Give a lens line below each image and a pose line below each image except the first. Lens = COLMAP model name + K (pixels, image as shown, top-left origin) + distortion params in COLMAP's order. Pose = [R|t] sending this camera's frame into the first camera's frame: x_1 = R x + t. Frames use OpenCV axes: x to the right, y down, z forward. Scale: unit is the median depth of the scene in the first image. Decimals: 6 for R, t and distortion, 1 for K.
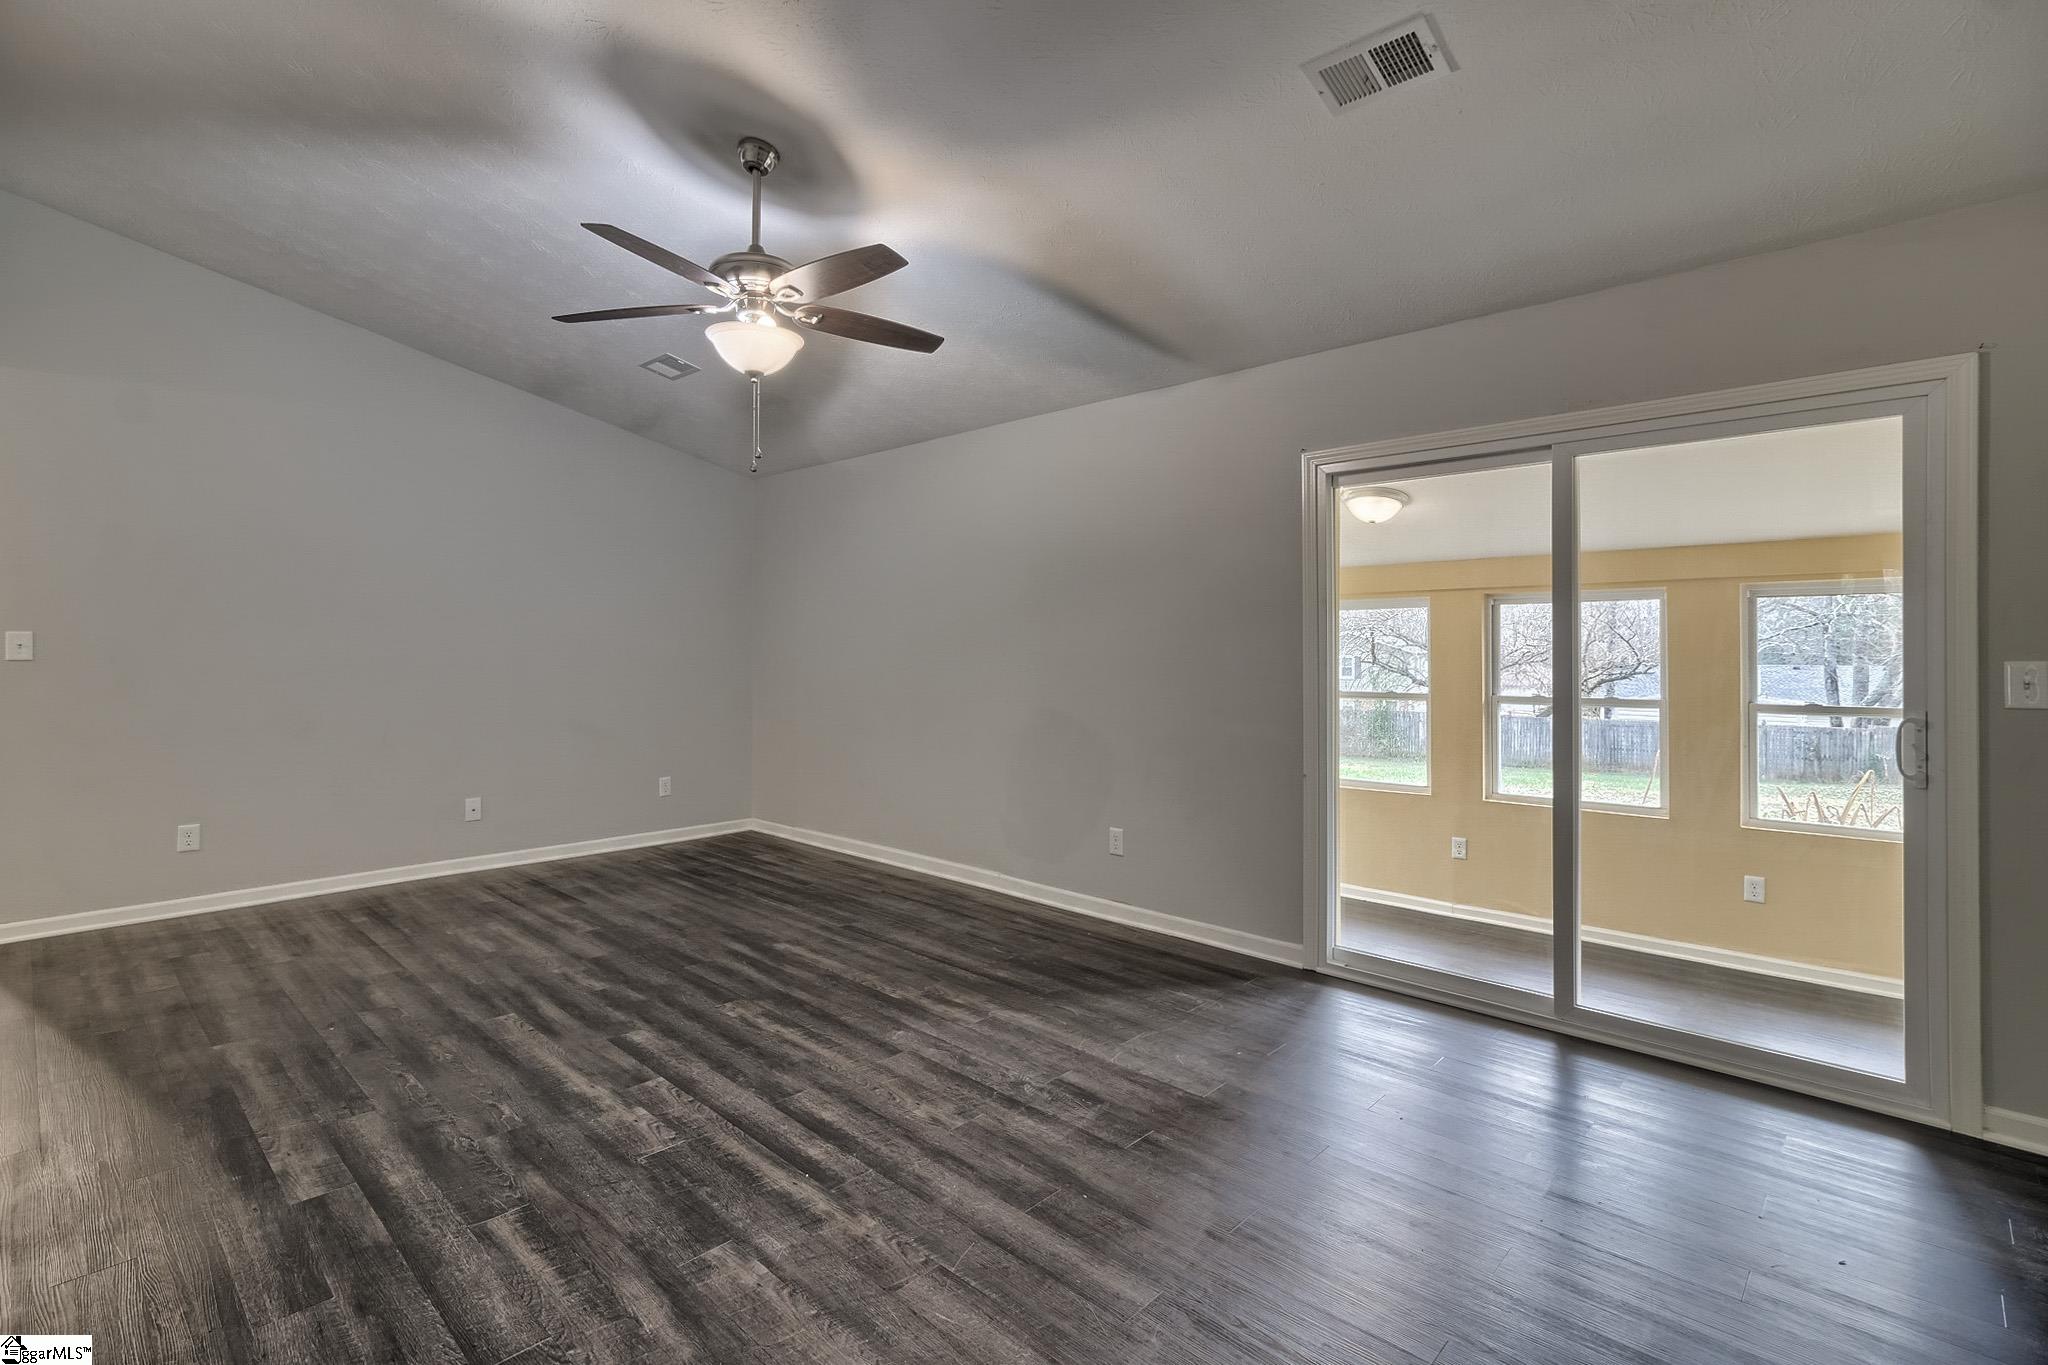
lens RADIAL K [[947.8, 0, 1006.7], [0, 947.8, 647.5], [0, 0, 1]] dist [0.000658, -0.000895]
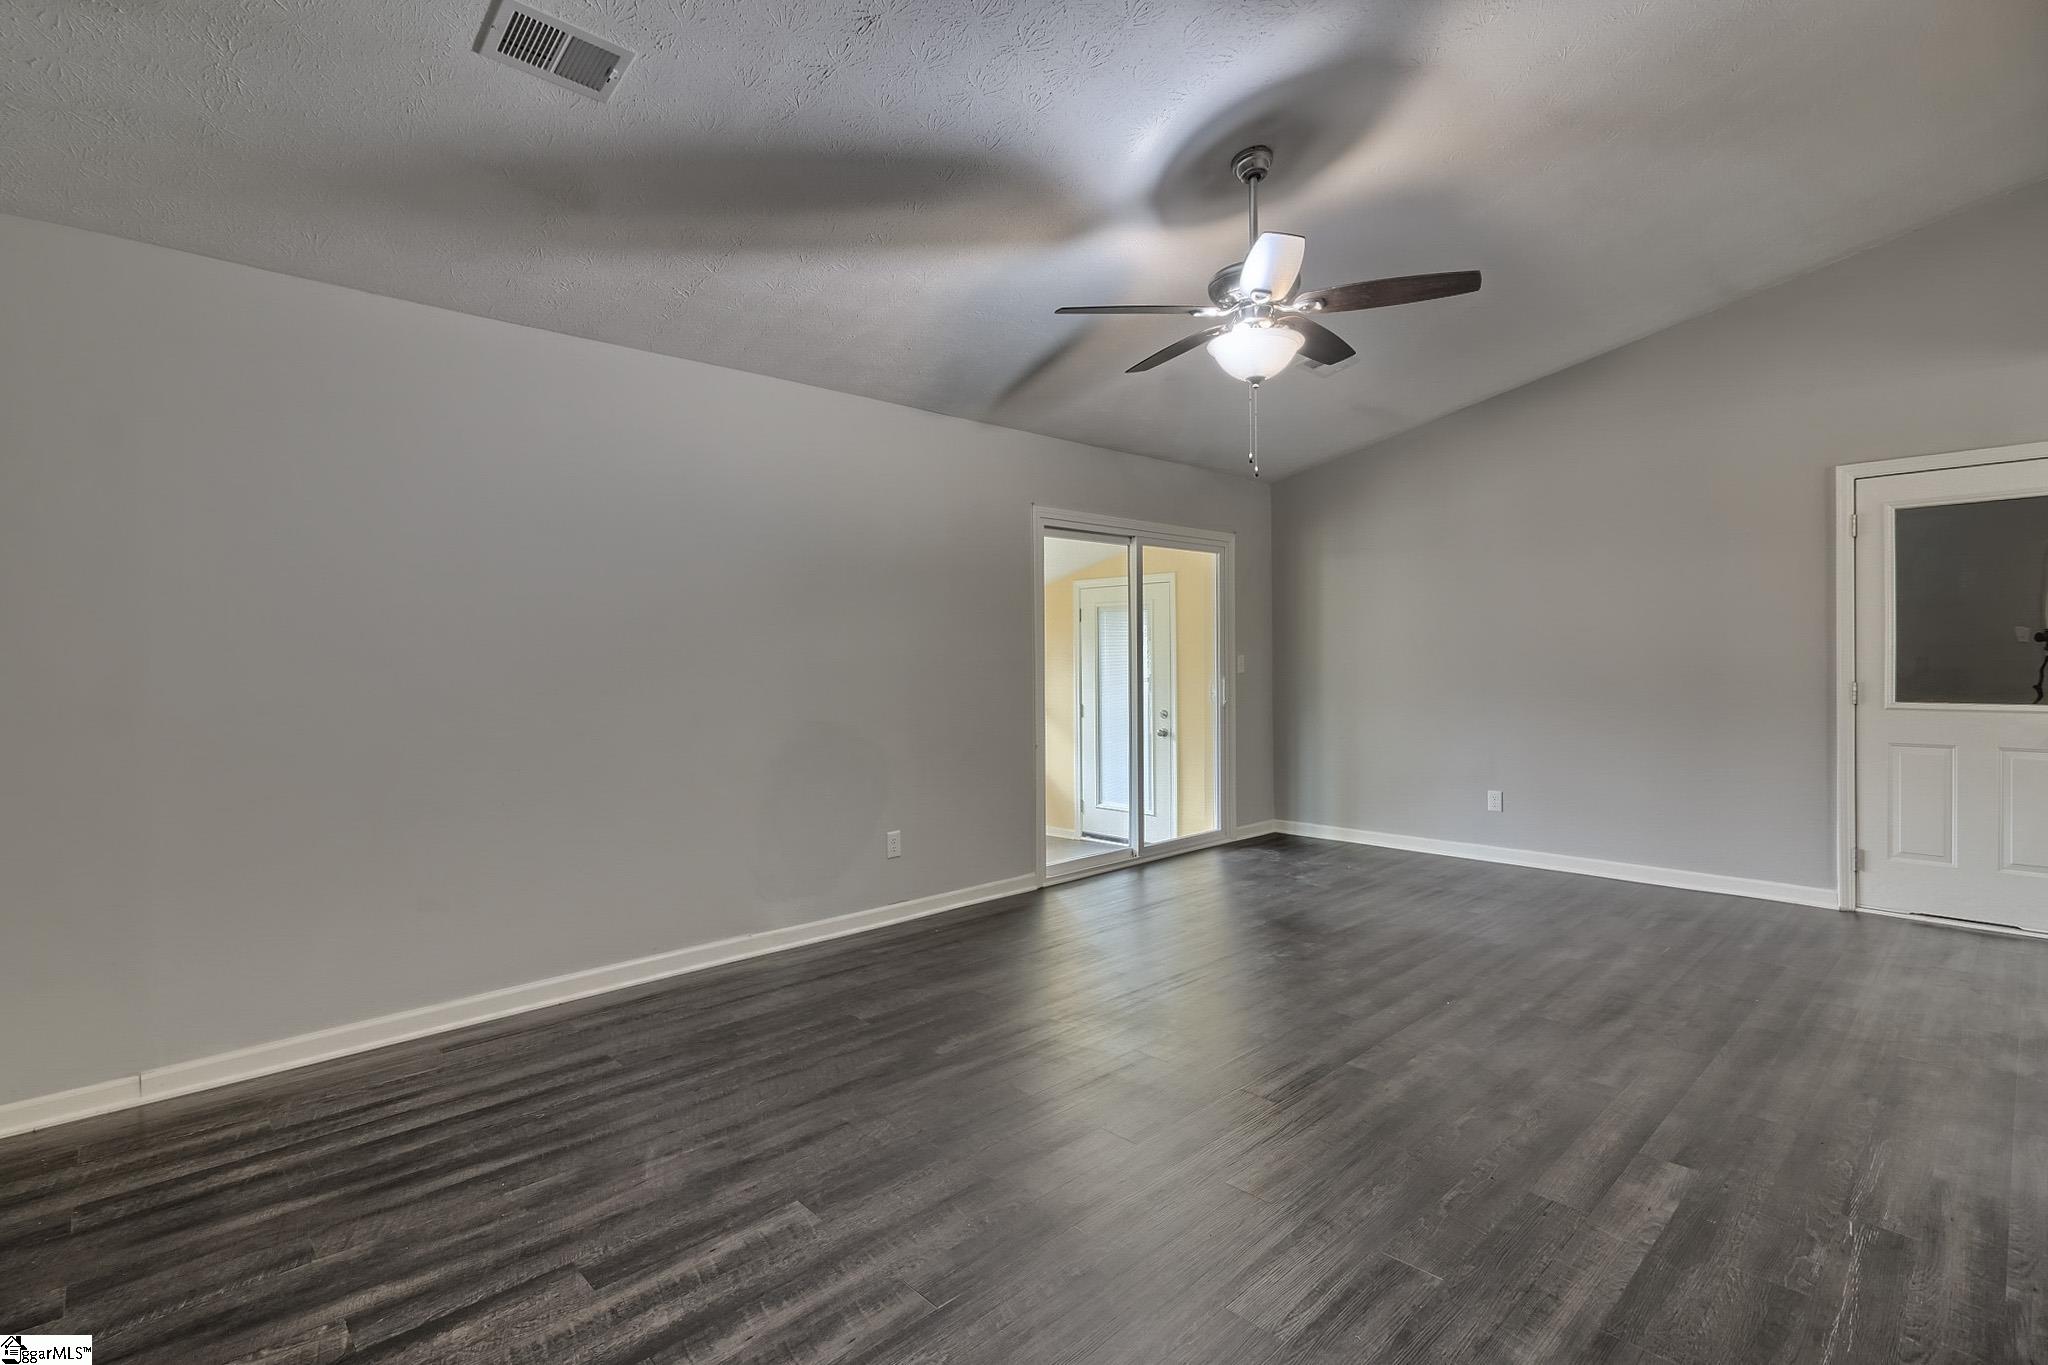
lens RADIAL K [[947.8, 0, 1012.8], [0, 947.8, 673.3], [0, 0, 1]] dist [0.000658, -0.000895]
pose [[0.062863, -0.024405, 0.997724, -1.165139], [0.005270, 0.999695, 0.024122, -0.002090], [-0.998008, 0.003741, 0.062973, 1.068819]]
